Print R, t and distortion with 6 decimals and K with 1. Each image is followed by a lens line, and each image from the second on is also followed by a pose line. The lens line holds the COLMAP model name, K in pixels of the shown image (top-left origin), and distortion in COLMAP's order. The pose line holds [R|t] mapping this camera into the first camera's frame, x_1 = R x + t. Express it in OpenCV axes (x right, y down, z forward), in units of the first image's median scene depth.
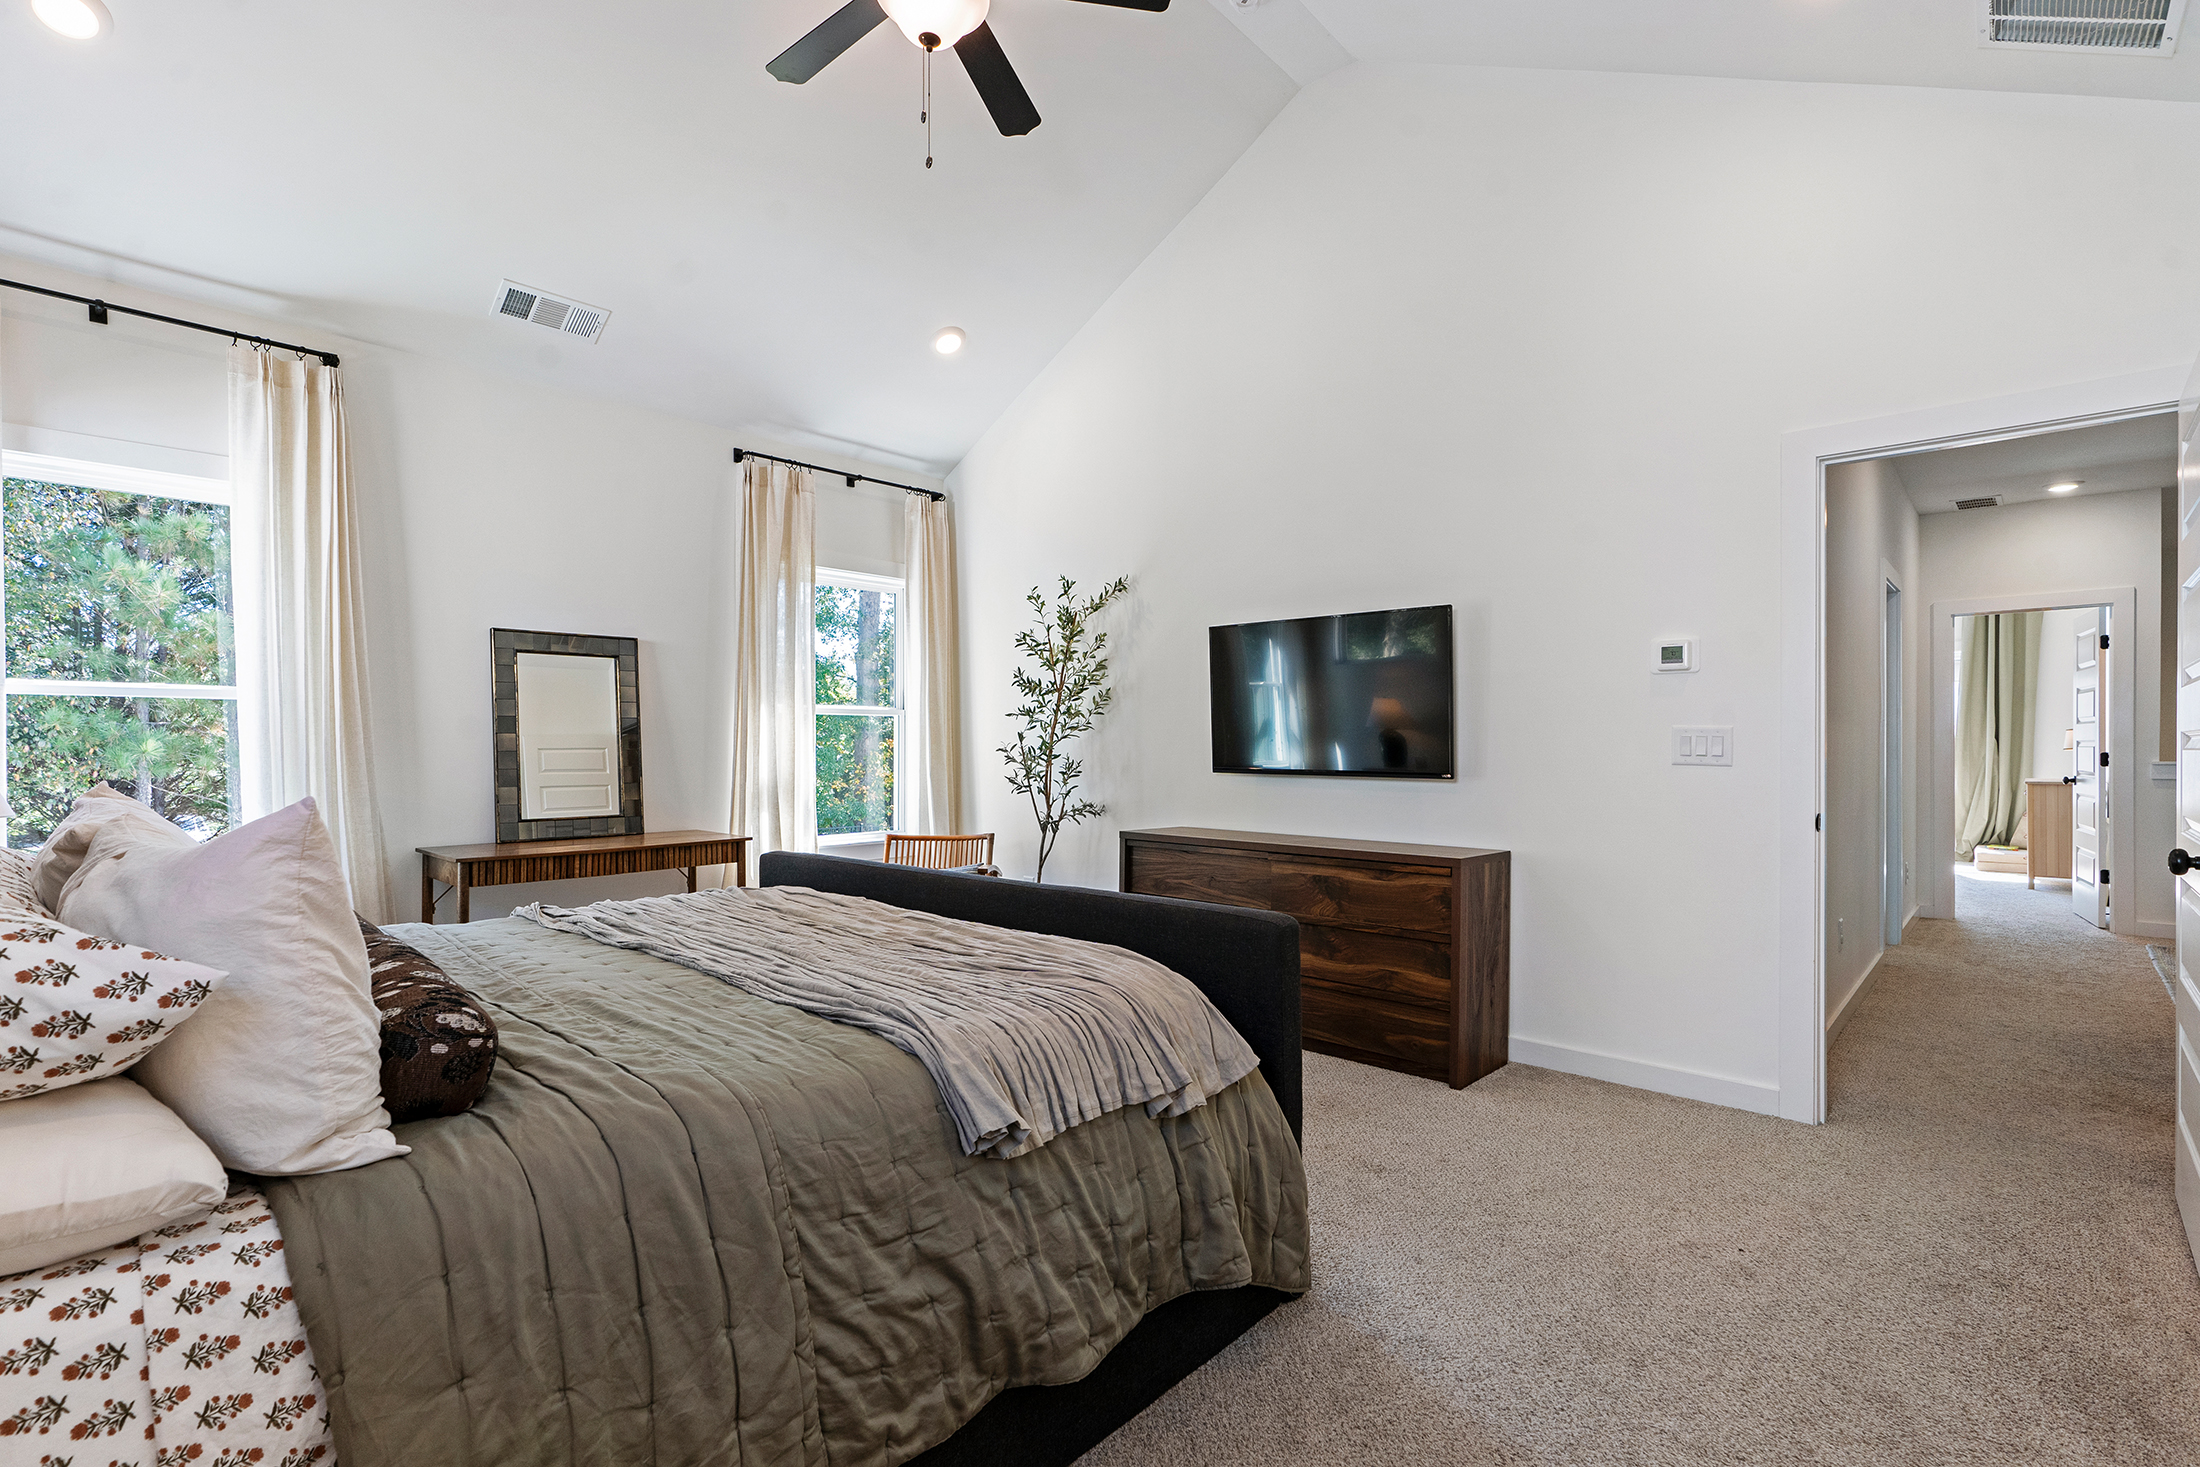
lens RADIAL K [[1008.3, 0, 1113.6], [0, 1008.3, 744.4], [0, 0, 1]] dist [-0.000202, -0.000093]
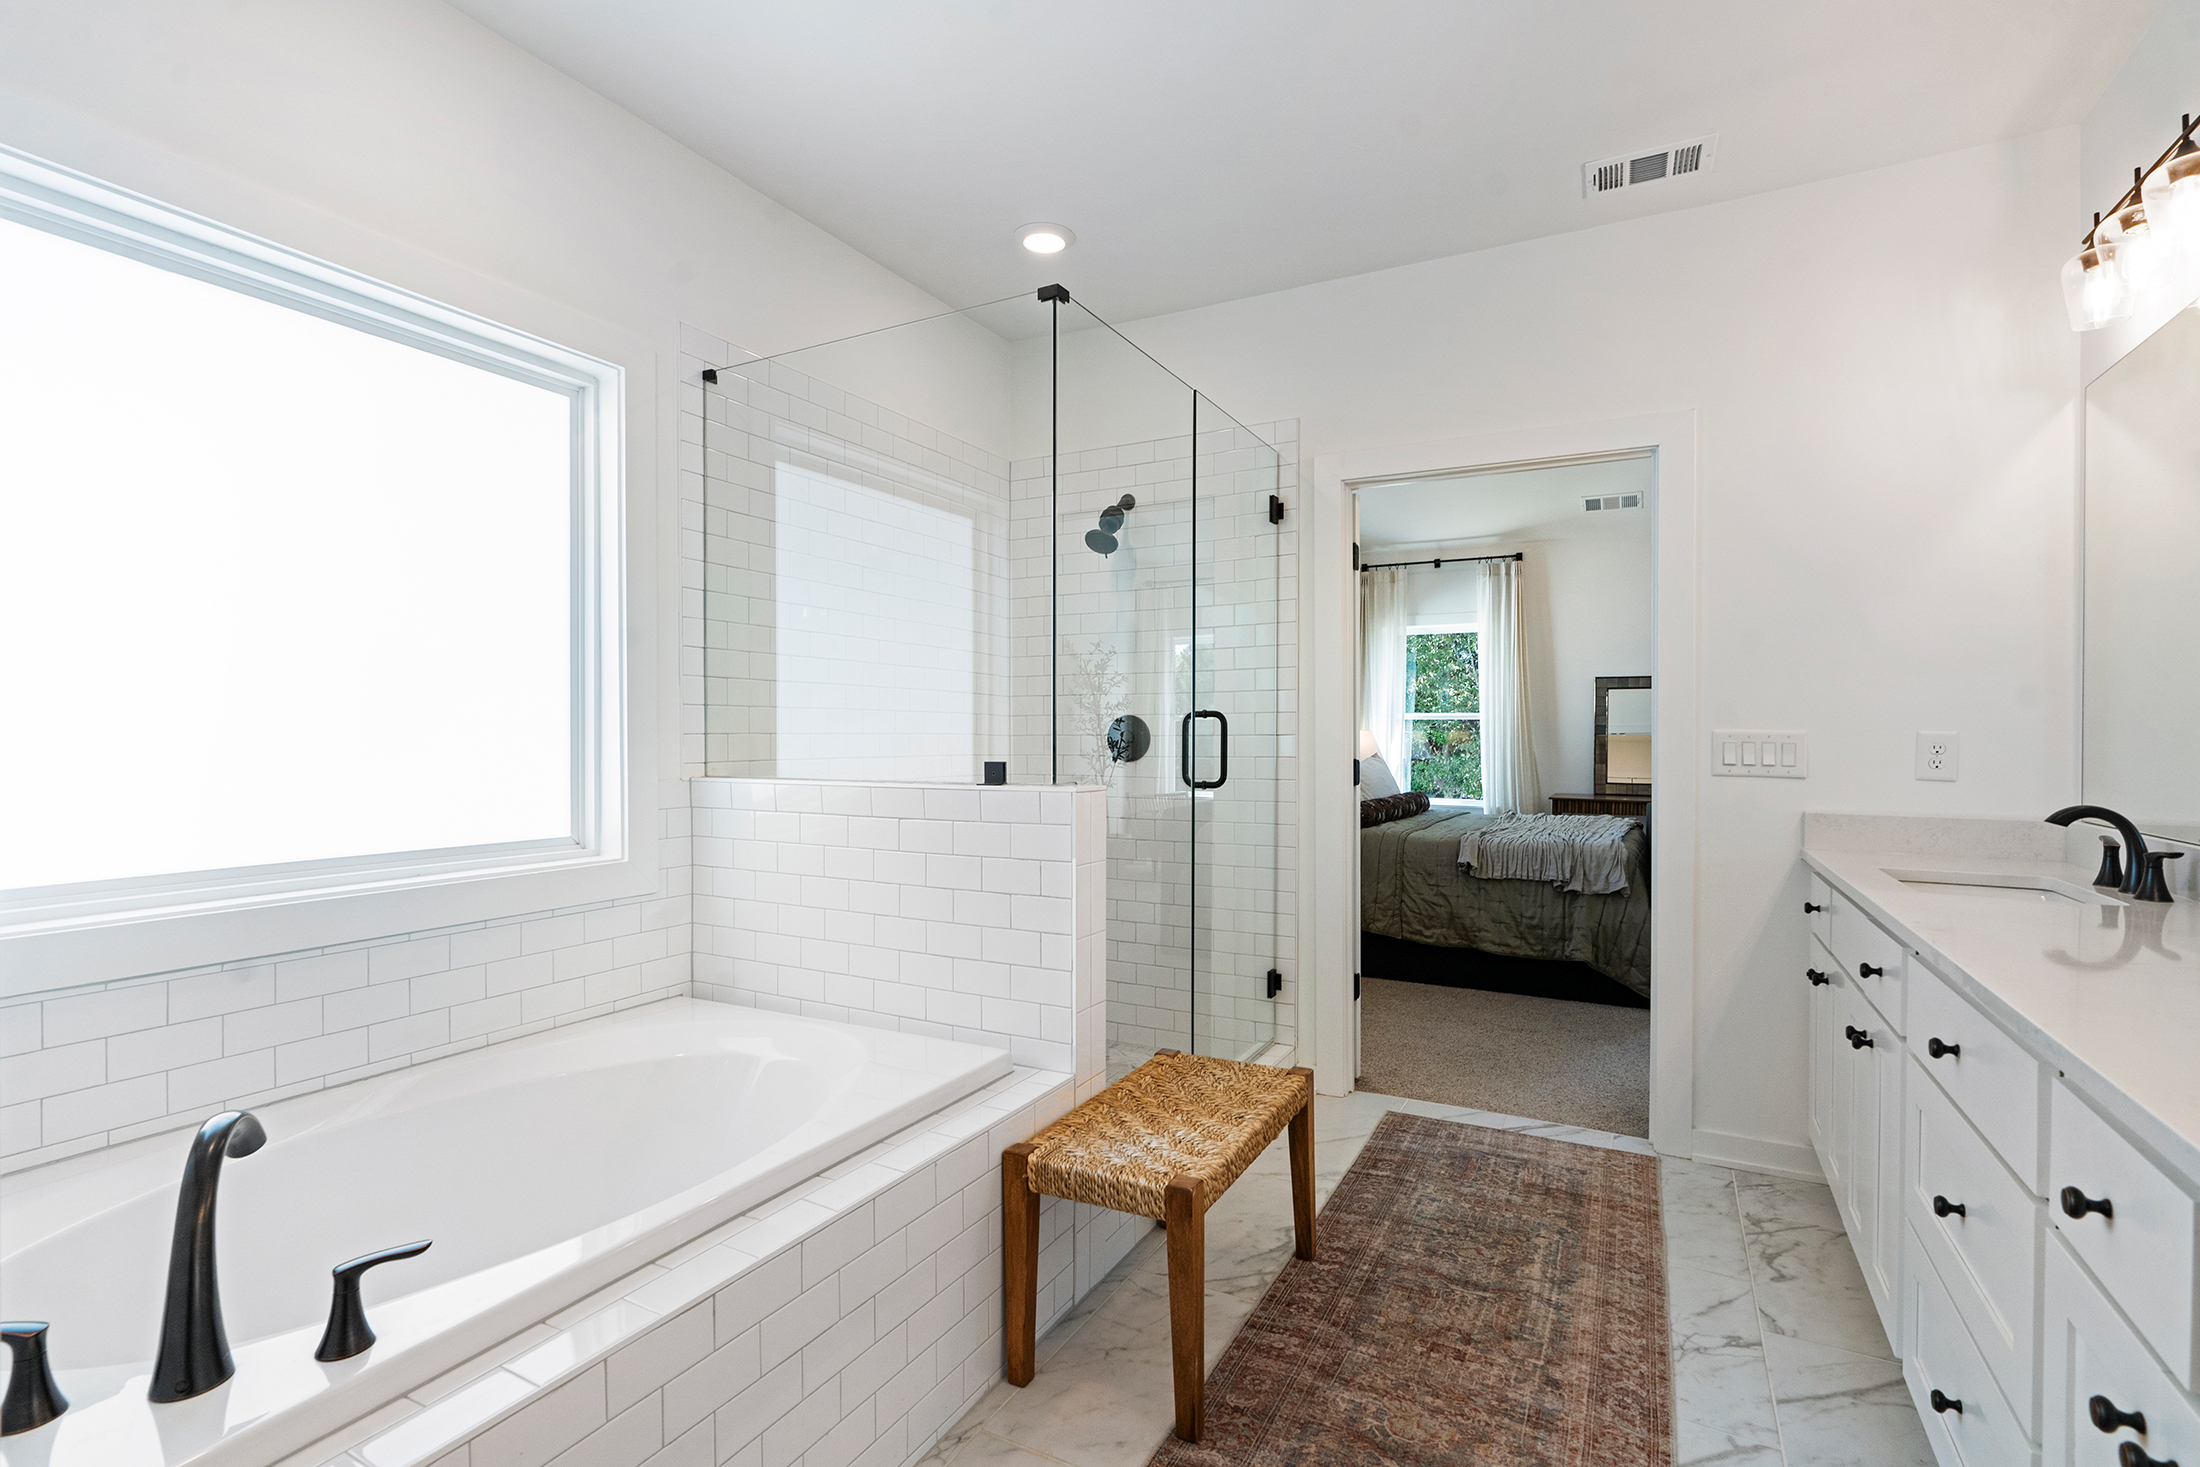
lens RADIAL K [[1008.3, 0, 1113.6], [0, 1008.3, 744.4], [0, 0, 1]] dist [-0.000202, -0.000093]
pose [[0.250585, 0.013105, -0.968006, 1.180908], [-0.005715, 0.999911, 0.012057, -0.011982], [0.968078, 0.002511, 0.250637, -0.386140]]
